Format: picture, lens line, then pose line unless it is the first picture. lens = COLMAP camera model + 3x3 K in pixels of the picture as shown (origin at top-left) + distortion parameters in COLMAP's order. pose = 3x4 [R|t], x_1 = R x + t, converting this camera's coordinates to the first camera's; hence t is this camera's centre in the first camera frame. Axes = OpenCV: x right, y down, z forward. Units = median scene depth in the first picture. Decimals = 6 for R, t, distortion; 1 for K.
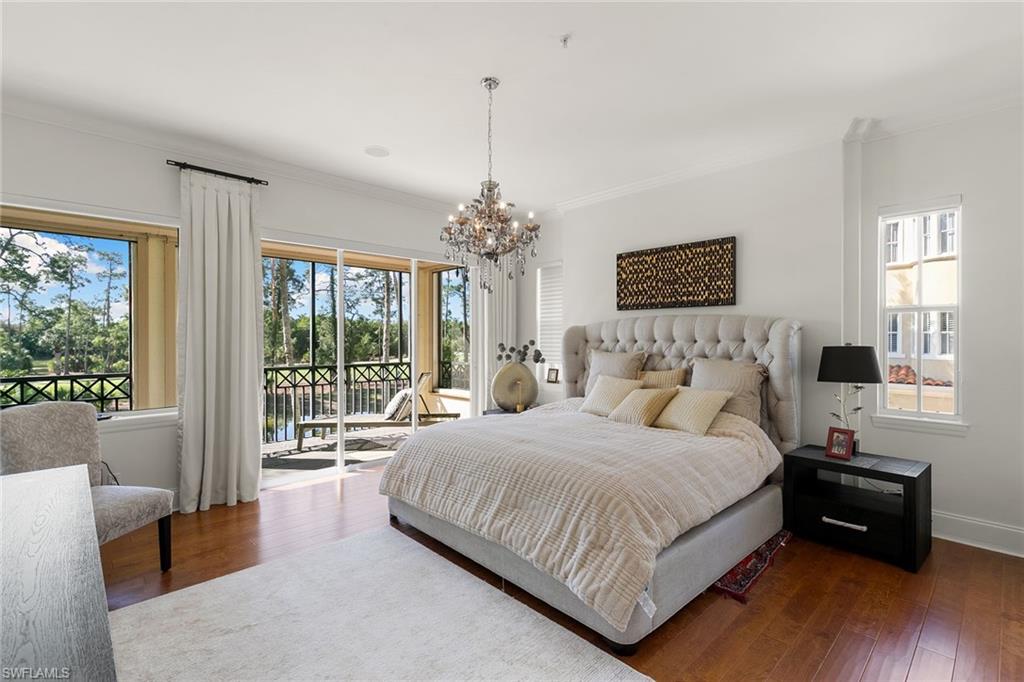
lens RADIAL K [[462.8, 0, 512.7], [0, 462.8, 339.8], [0, 0, 1]] dist [-0.000630, 0.001250]
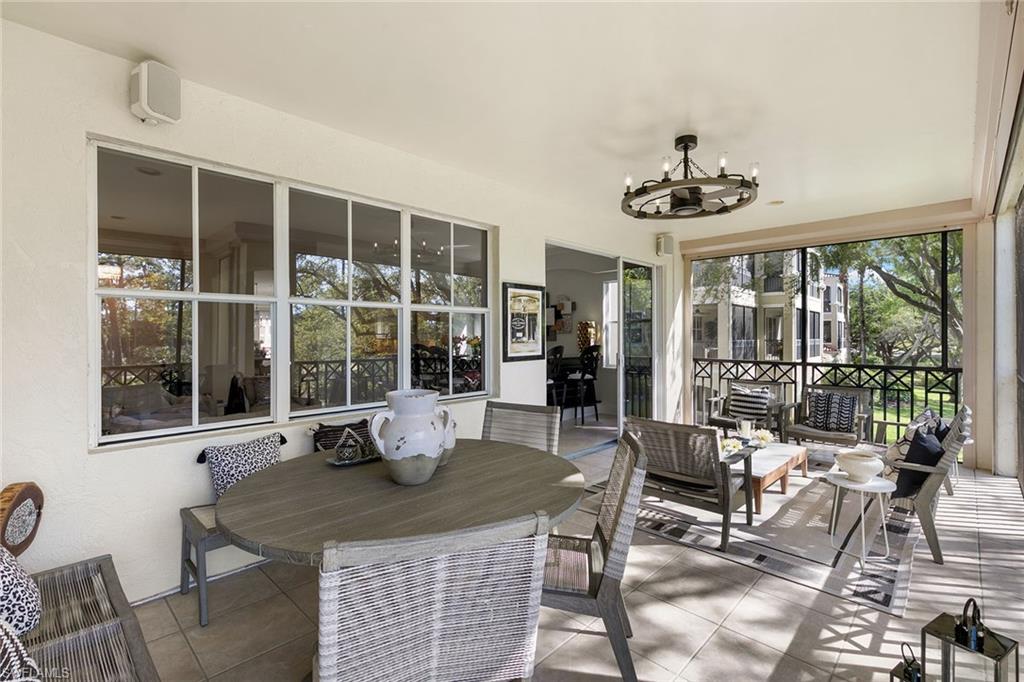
lens RADIAL K [[462.8, 0, 512.6], [0, 462.8, 335.1], [0, 0, 1]] dist [-0.000630, 0.001250]
pose [[0.037475, 0.005711, -0.999281, 0.498470], [0.000869, 0.999983, 0.005747, -0.001936], [0.999297, -0.001084, 0.037469, 0.450792]]
